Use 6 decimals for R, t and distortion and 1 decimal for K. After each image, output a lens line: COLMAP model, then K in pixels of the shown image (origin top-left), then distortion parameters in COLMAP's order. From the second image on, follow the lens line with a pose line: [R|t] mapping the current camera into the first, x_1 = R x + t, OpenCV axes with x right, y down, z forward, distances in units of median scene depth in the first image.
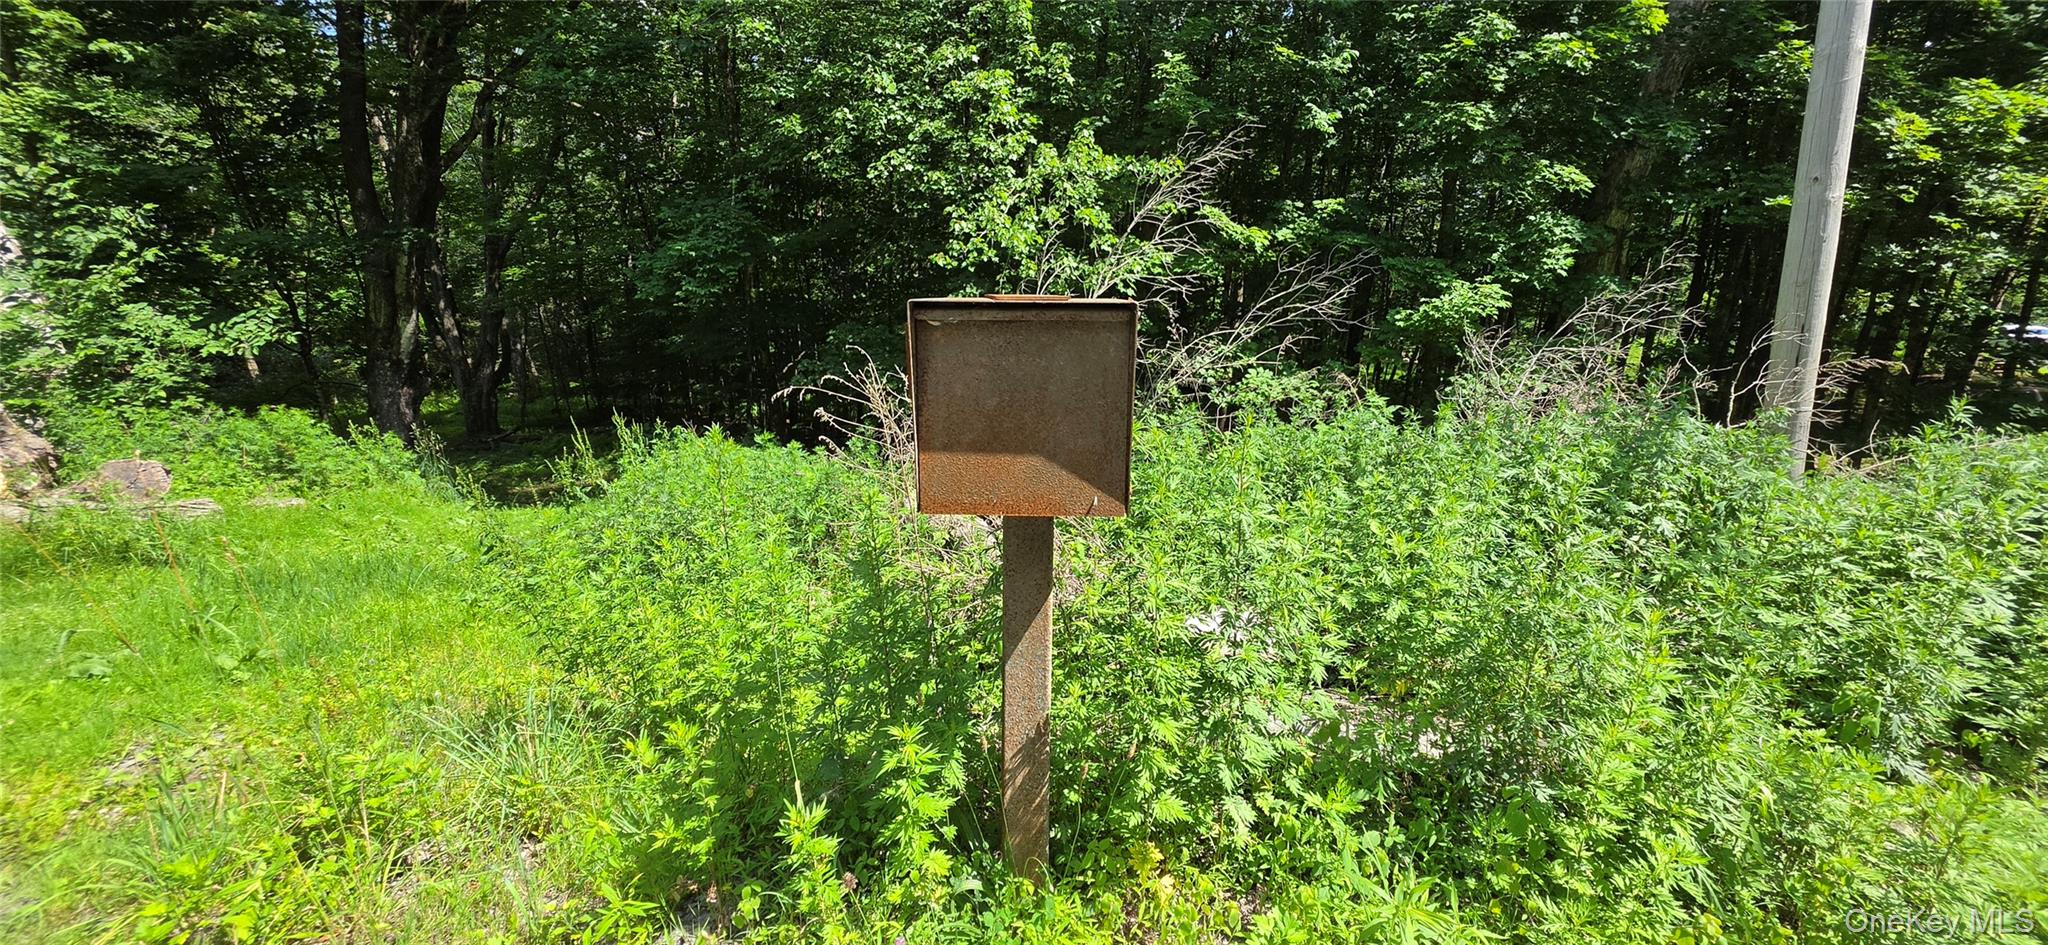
lens RADIAL K [[831.0, 0, 1029.8], [0, 831.0, 463.6], [0, 0, 1]] dist [-0.000811, 0.000035]
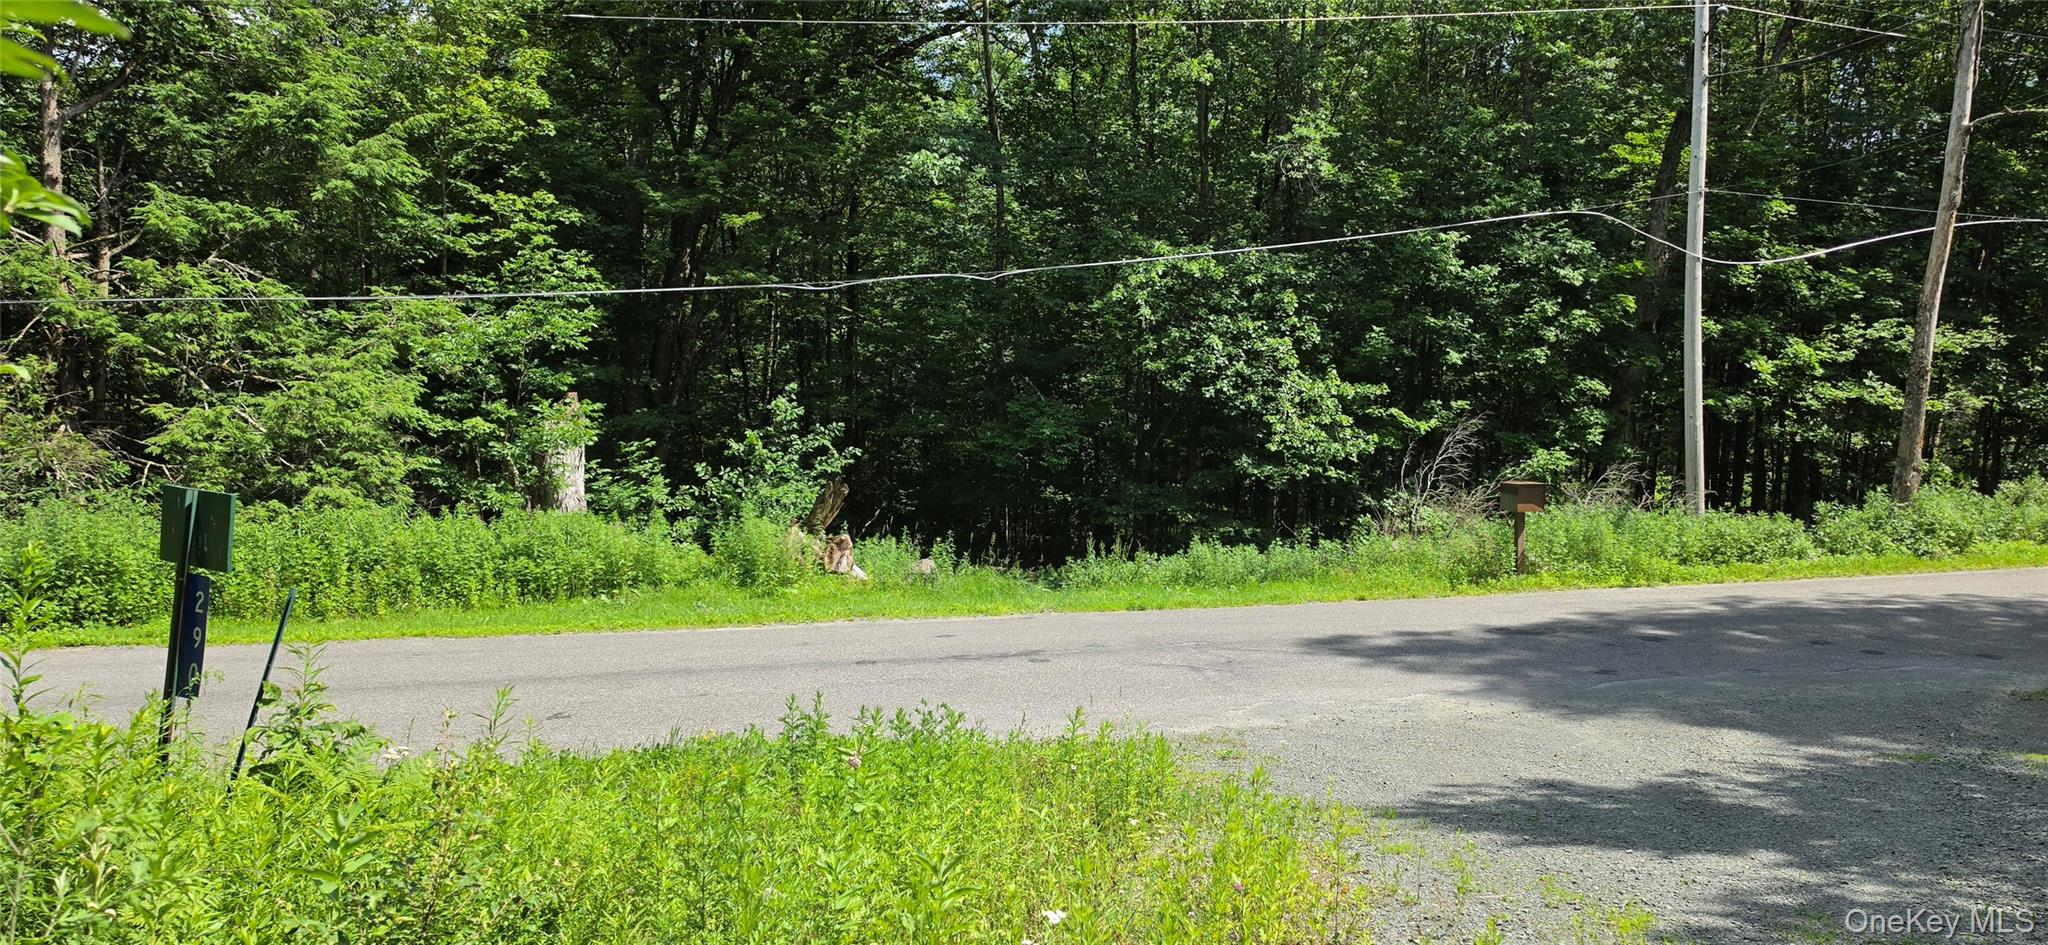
lens RADIAL K [[1263.9, 0, 1022.4], [0, 1263.9, 478.3], [0, 0, 1]] dist [0.004333, 0.000511]
pose [[0.989482, -0.022464, 0.142899, -0.897405], [0.046609, 0.984694, -0.167942, 0.217486], [-0.136939, 0.172836, 0.975385, -1.349495]]
